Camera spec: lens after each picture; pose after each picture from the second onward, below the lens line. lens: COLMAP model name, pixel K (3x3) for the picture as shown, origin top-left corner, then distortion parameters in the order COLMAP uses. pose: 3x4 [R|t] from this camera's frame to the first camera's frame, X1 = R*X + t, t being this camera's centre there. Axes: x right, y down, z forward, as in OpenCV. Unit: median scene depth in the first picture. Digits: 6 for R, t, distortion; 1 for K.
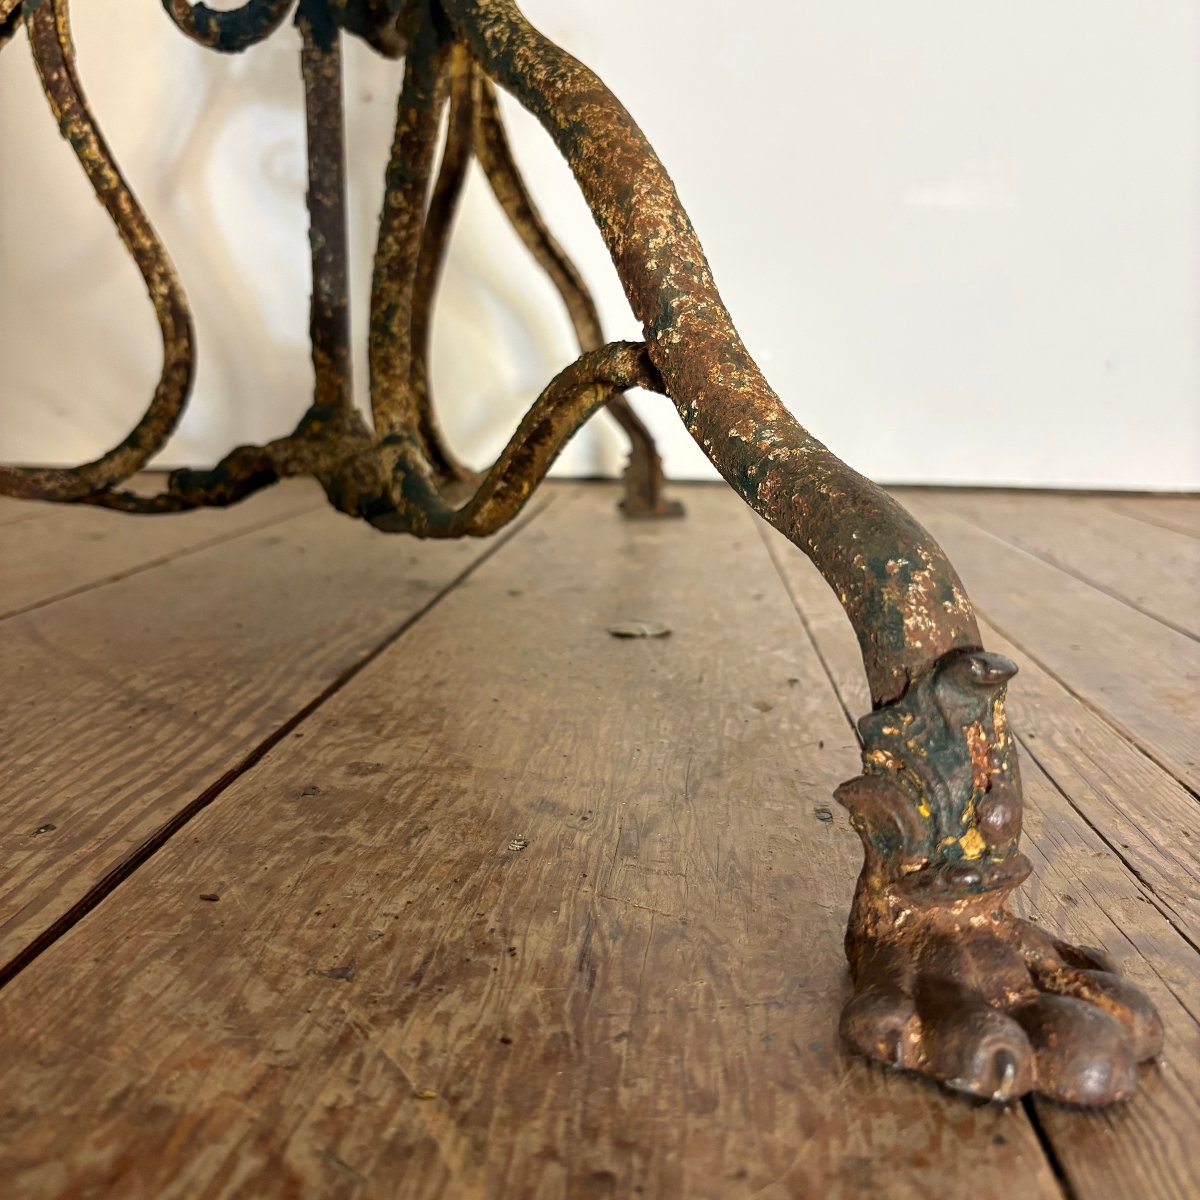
lens RADIAL K [[1246.7, 0, 591.0], [0, 1246.7, 597.1], [0, 0, 1]] dist [0.019856, 0.000000]
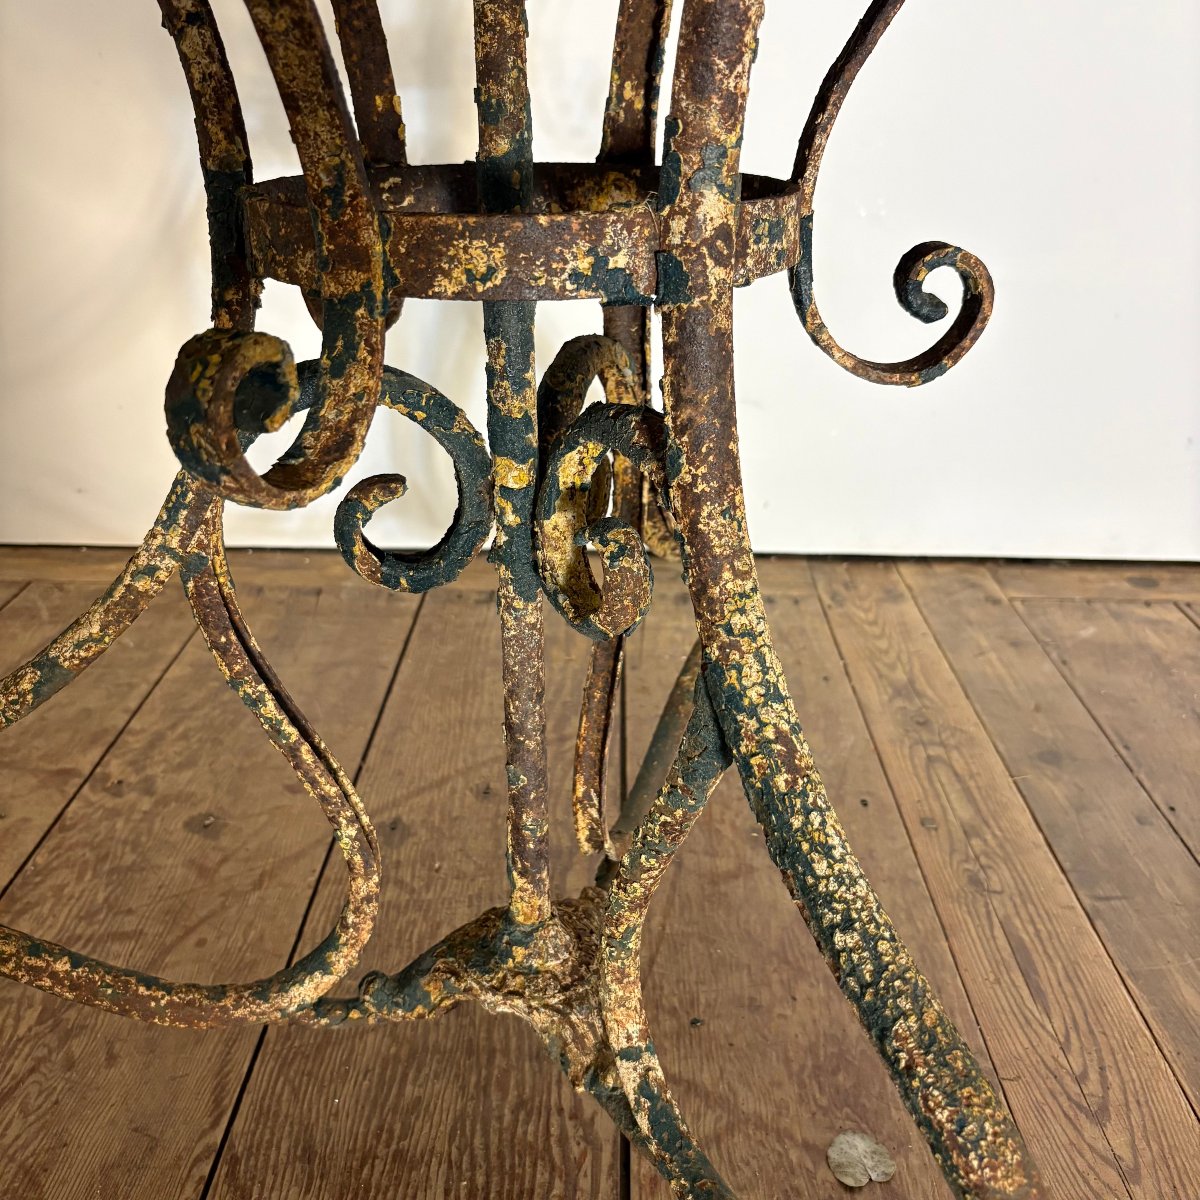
lens RADIAL K [[1246.7, 0, 595.4], [0, 1246.7, 602.0], [0, 0, 1]] dist [0.019856, 0.000000]
pose [[0.998088, -0.029711, 0.054206, -0.403223], [0.016099, 0.971595, 0.236103, -1.219655], [-0.059681, -0.234778, 0.970215, 0.265762]]
